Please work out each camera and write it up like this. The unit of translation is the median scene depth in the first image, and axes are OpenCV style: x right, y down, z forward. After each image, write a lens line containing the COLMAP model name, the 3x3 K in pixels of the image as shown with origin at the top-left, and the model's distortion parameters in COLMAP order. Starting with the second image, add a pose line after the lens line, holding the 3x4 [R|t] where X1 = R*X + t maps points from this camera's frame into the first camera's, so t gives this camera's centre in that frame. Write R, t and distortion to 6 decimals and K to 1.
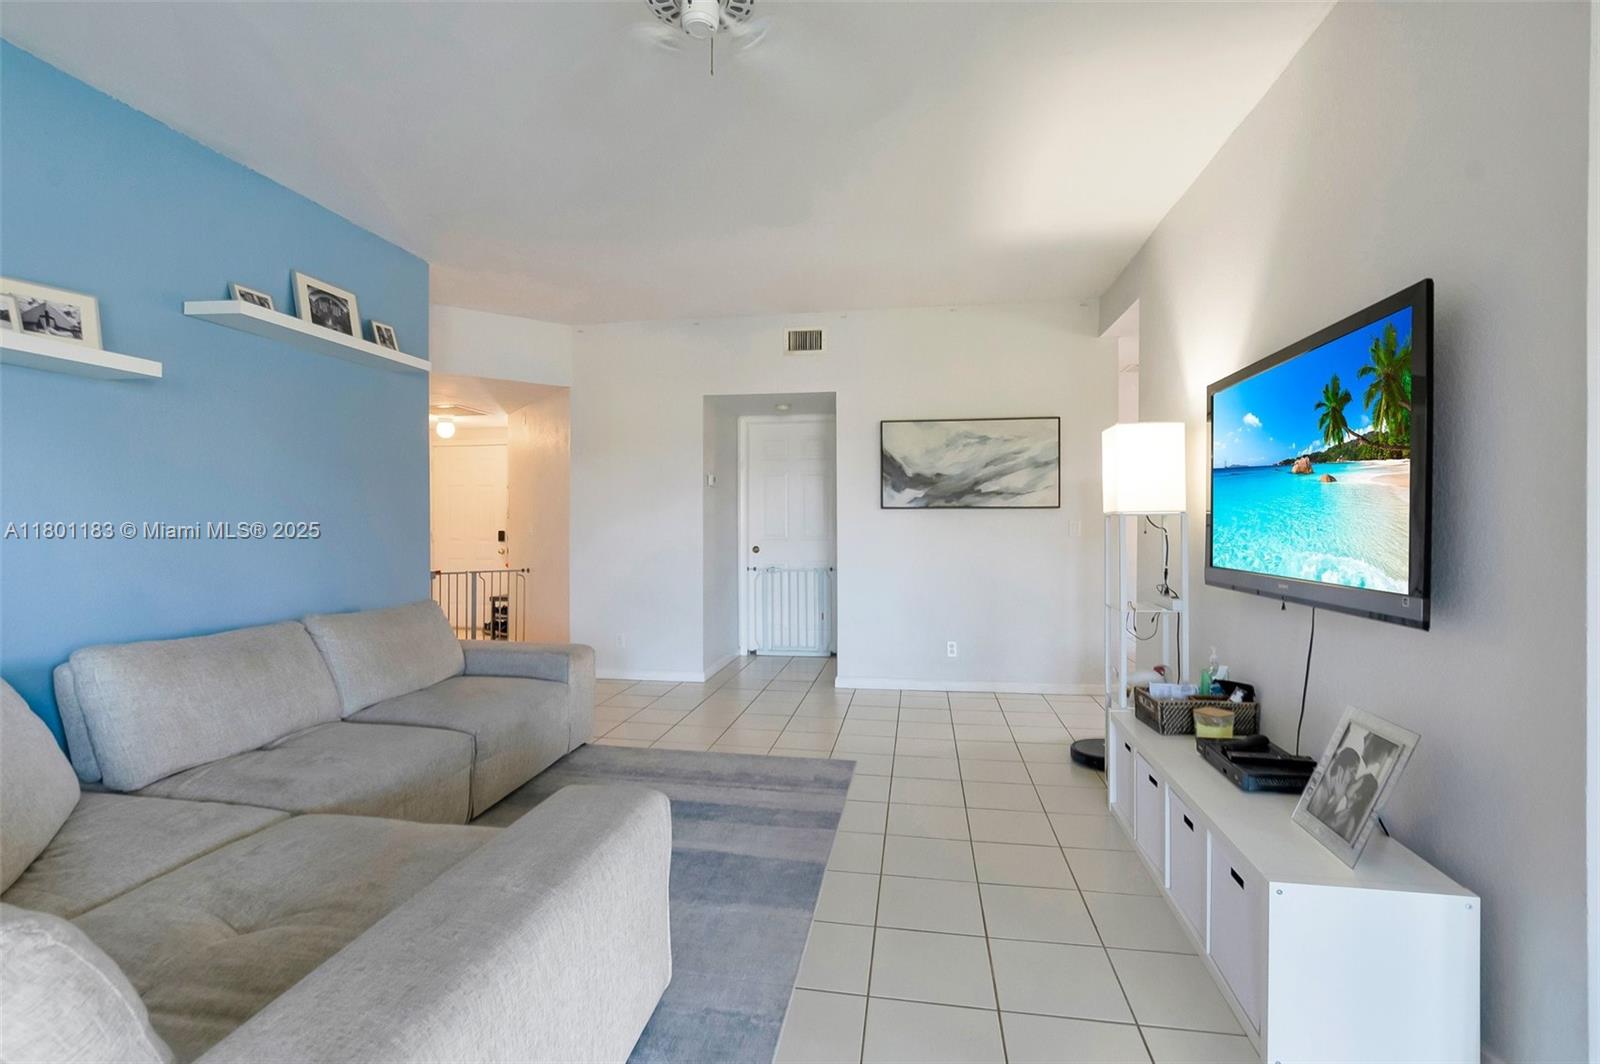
lens RADIAL K [[701.0, 0, 800.0], [0, 701.0, 532.0], [0, 0, 1]] dist [-0.001800, 0.000339]
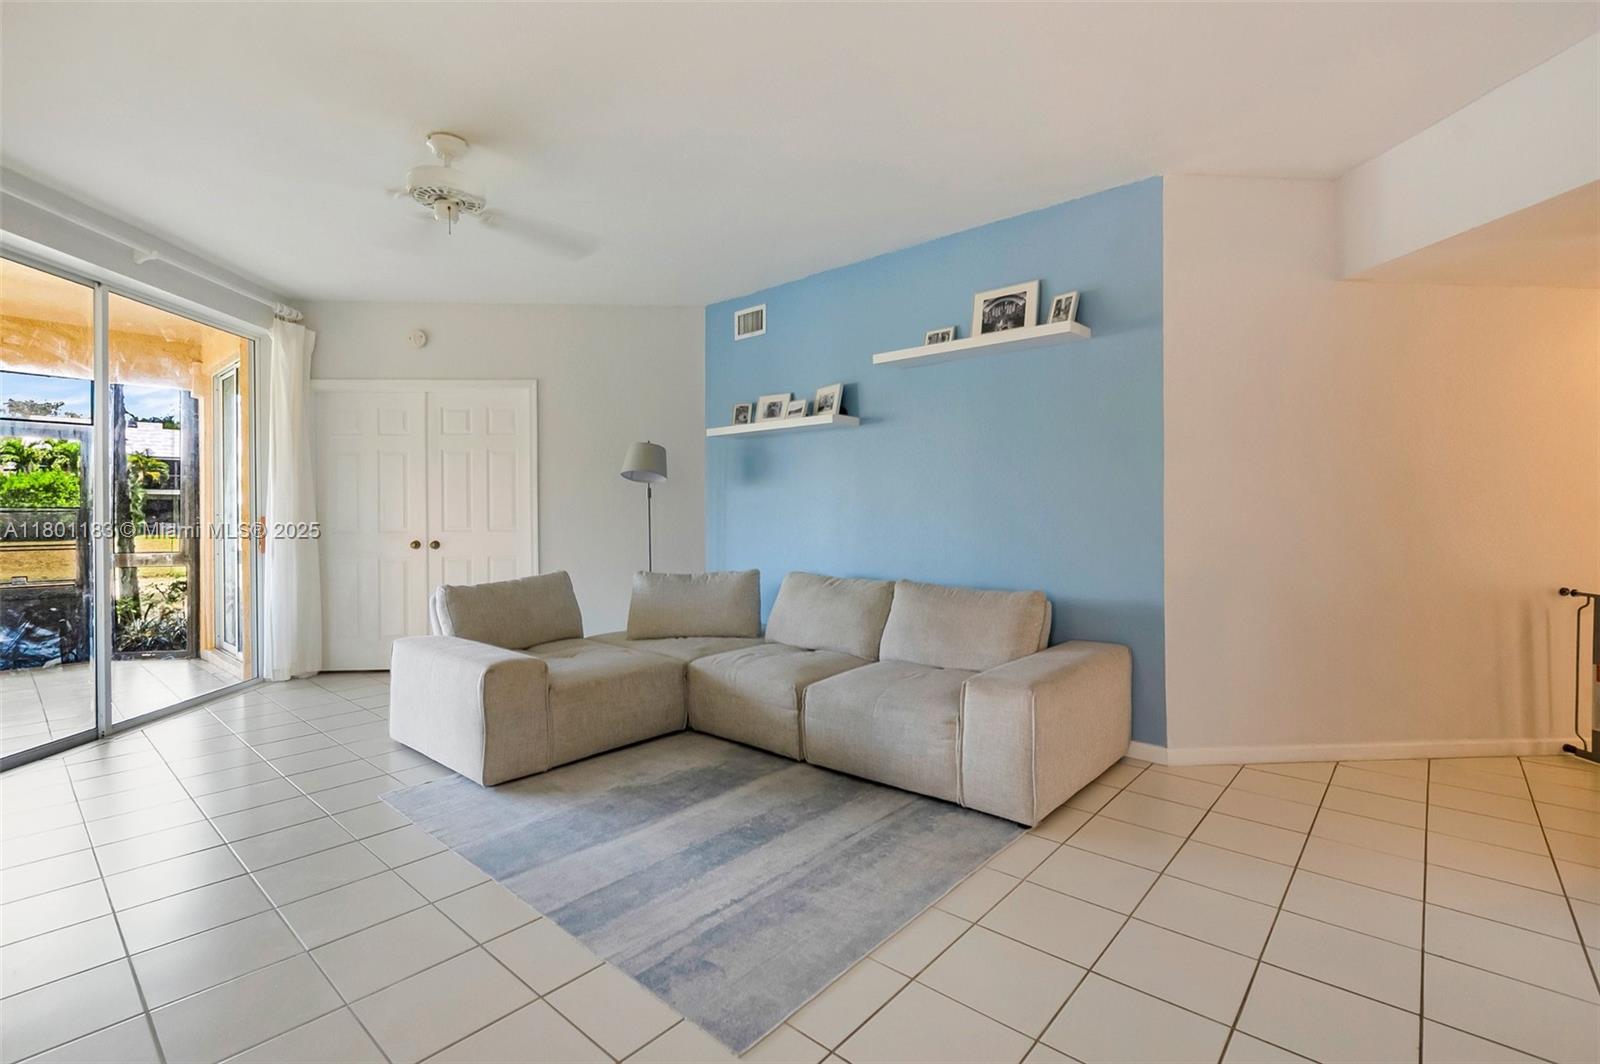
lens RADIAL K [[721.3, 0, 796.1], [0, 721.3, 511.9], [0, 0, 1]] dist [-0.000924, 0.000058]
pose [[-0.524559, -0.002704, -0.851370, 0.478422], [-0.005552, 0.999985, 0.000245, -0.003386], [0.851356, 0.004856, -0.524566, 1.379128]]
